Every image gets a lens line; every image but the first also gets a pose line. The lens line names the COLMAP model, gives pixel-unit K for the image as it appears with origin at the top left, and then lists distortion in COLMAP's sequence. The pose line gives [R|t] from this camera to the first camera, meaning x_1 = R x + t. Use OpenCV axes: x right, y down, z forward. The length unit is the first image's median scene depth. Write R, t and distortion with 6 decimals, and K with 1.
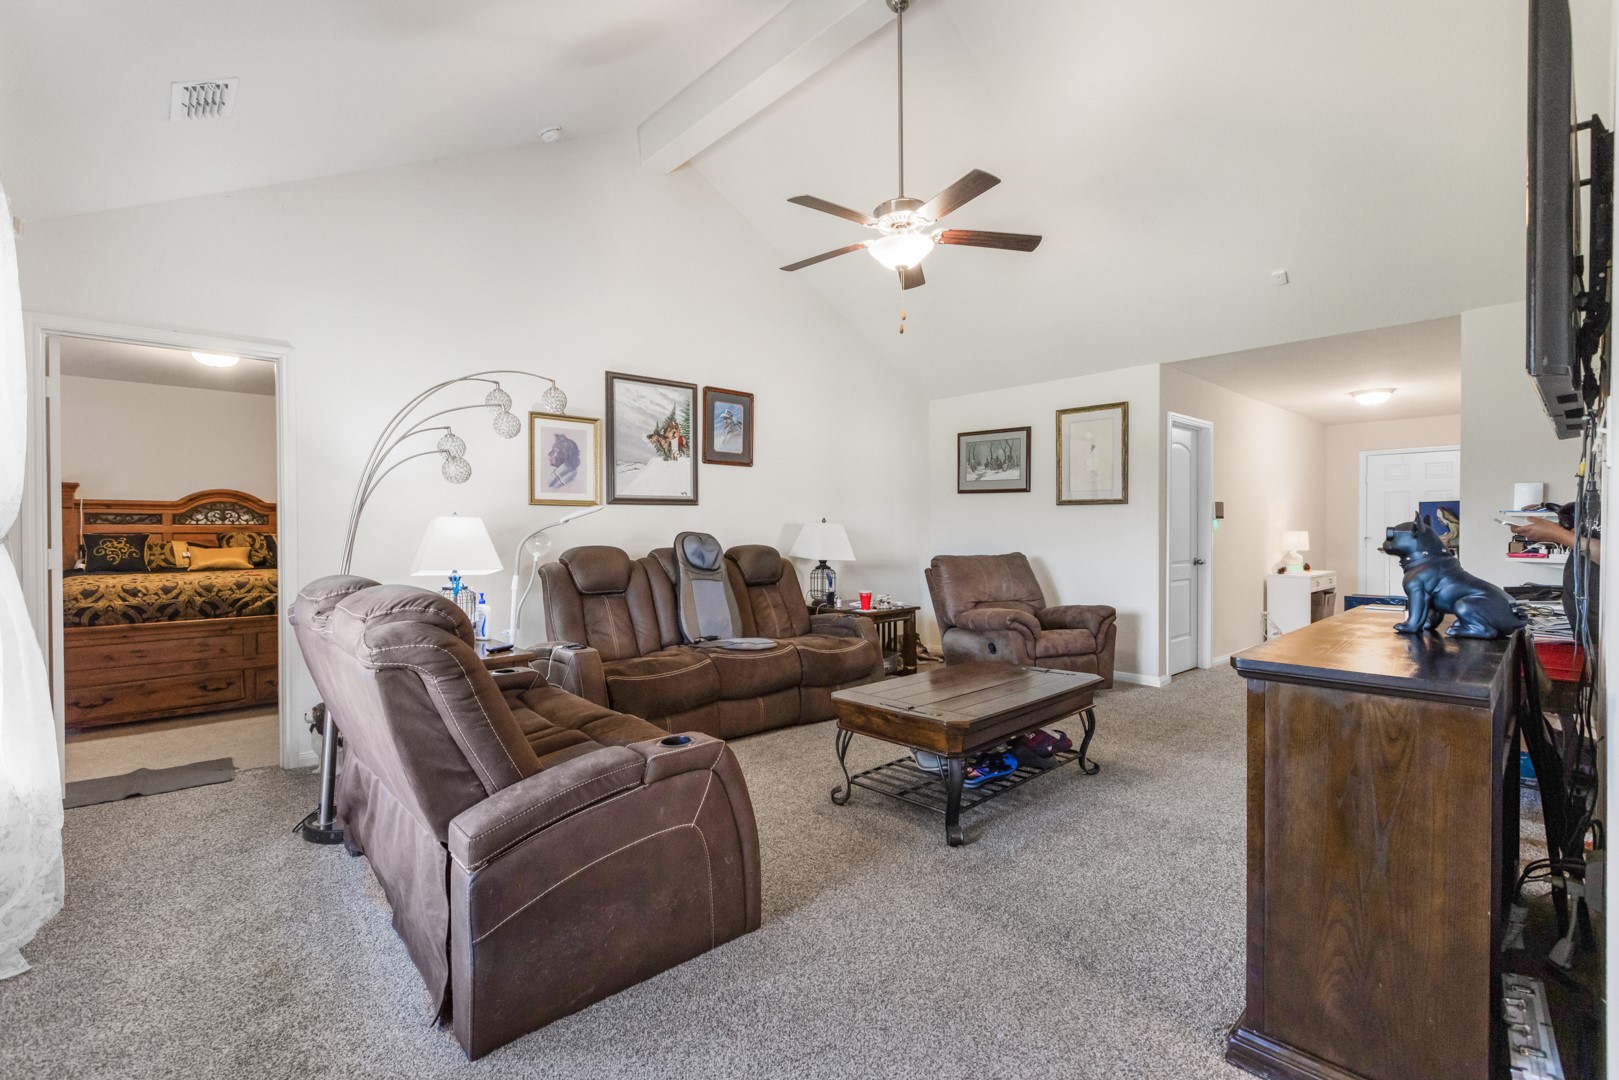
lens RADIAL K [[724.6, 0, 793.3], [0, 724.6, 540.2], [0, 0, 1]] dist [0.003874, 0.000745]
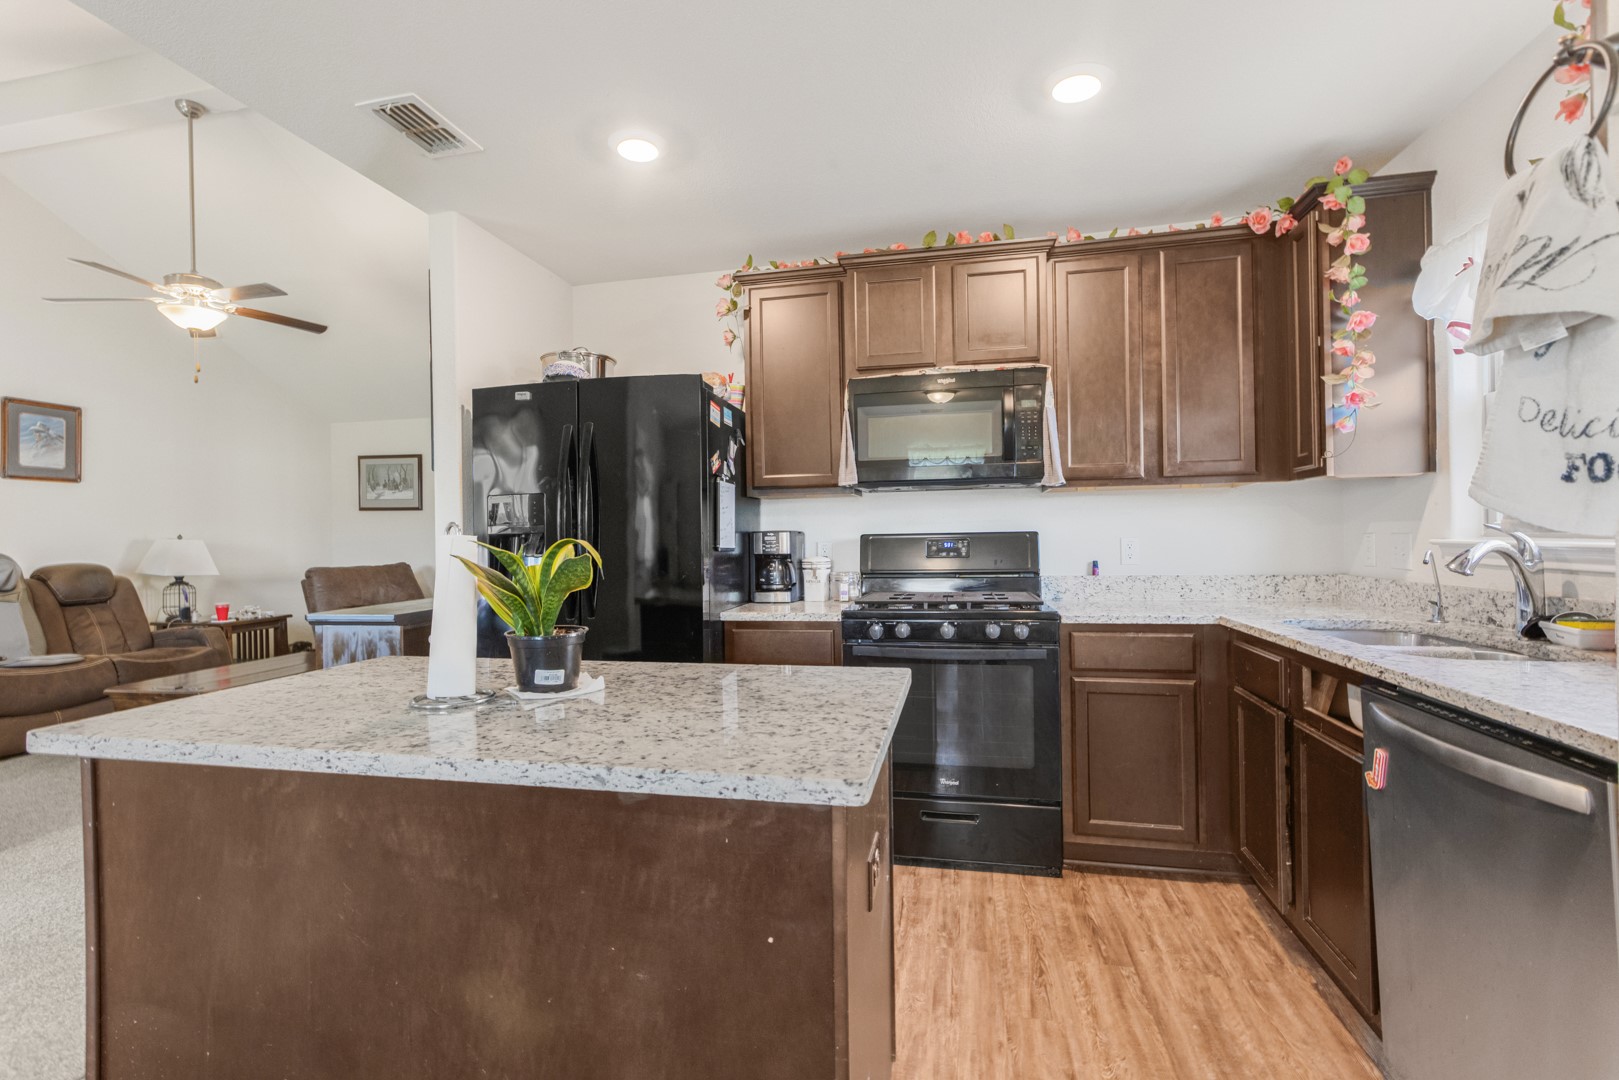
lens RADIAL K [[724.6, 0, 793.3], [0, 724.6, 540.2], [0, 0, 1]] dist [0.003874, 0.000745]
pose [[0.816756, -0.014980, 0.576789, 0.167906], [0.021540, 0.999758, -0.004536, -0.000229], [-0.576581, 0.016129, 0.816881, -0.359463]]
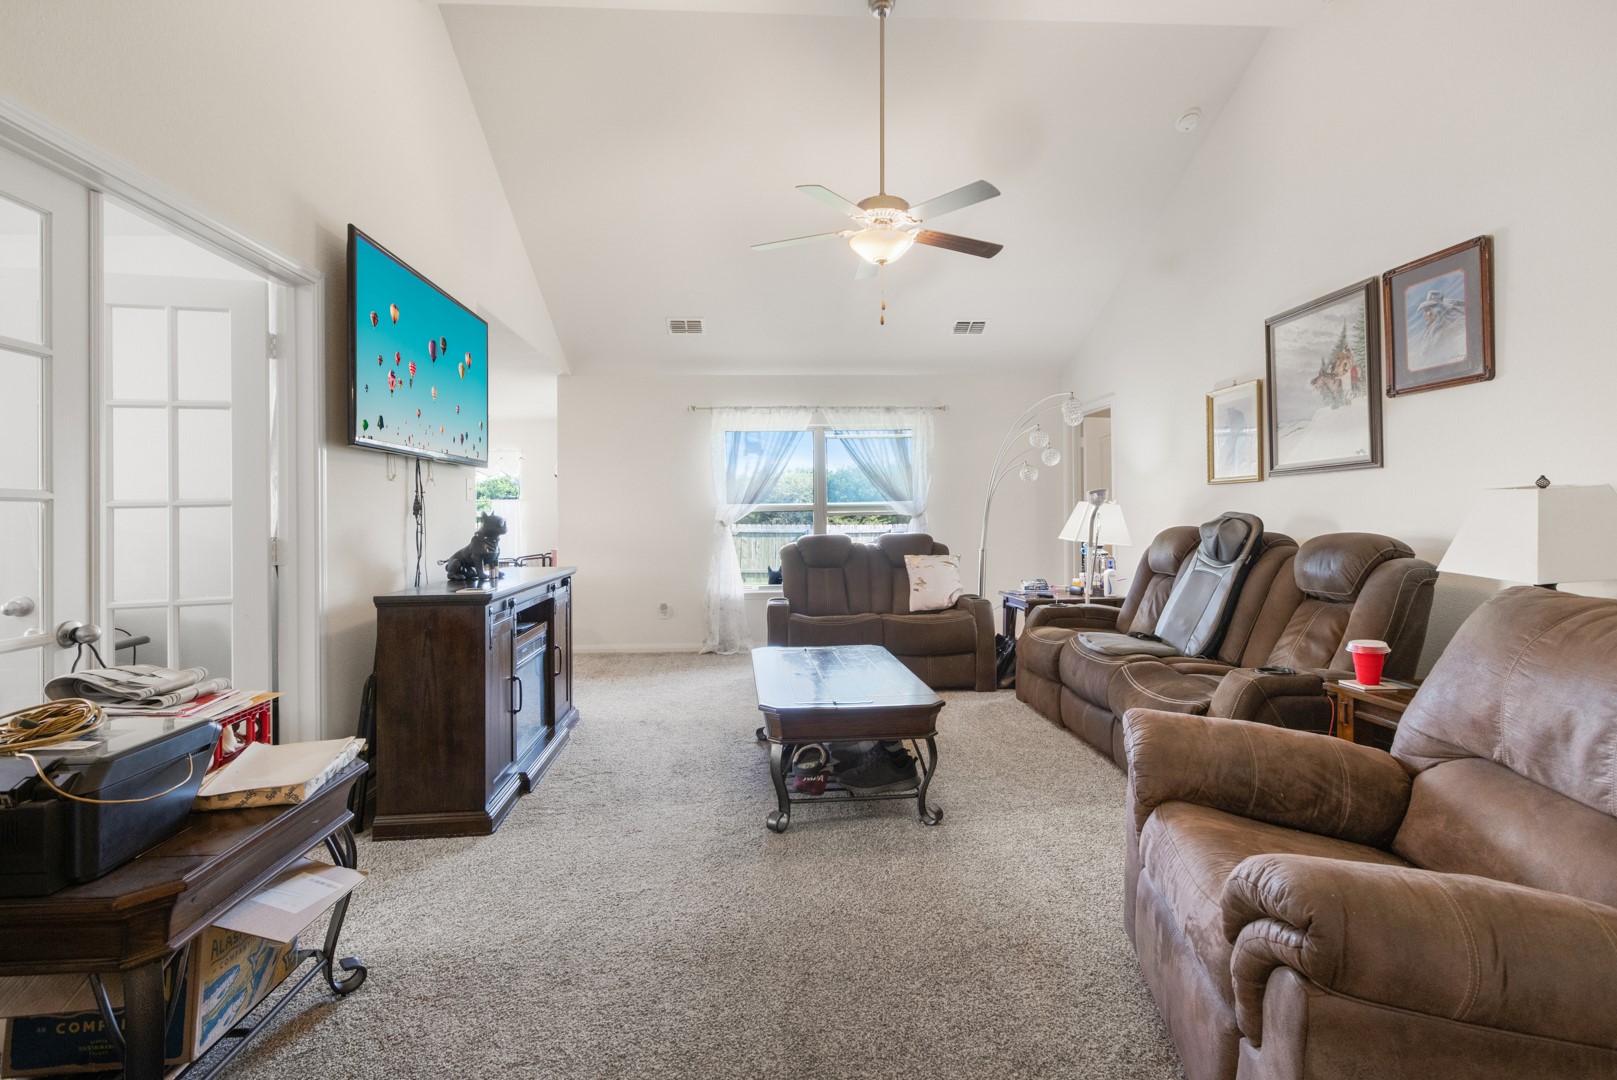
lens RADIAL K [[684.9, 0, 811.8], [0, 684.9, 503.3], [0, 0, 1]] dist [0.000463, 0.000086]
pose [[-0.607091, -0.000849, -0.794632, 0.636601], [0.000362, 0.999999, -0.001345, -0.017408], [0.794632, -0.001104, -0.607090, 0.972371]]
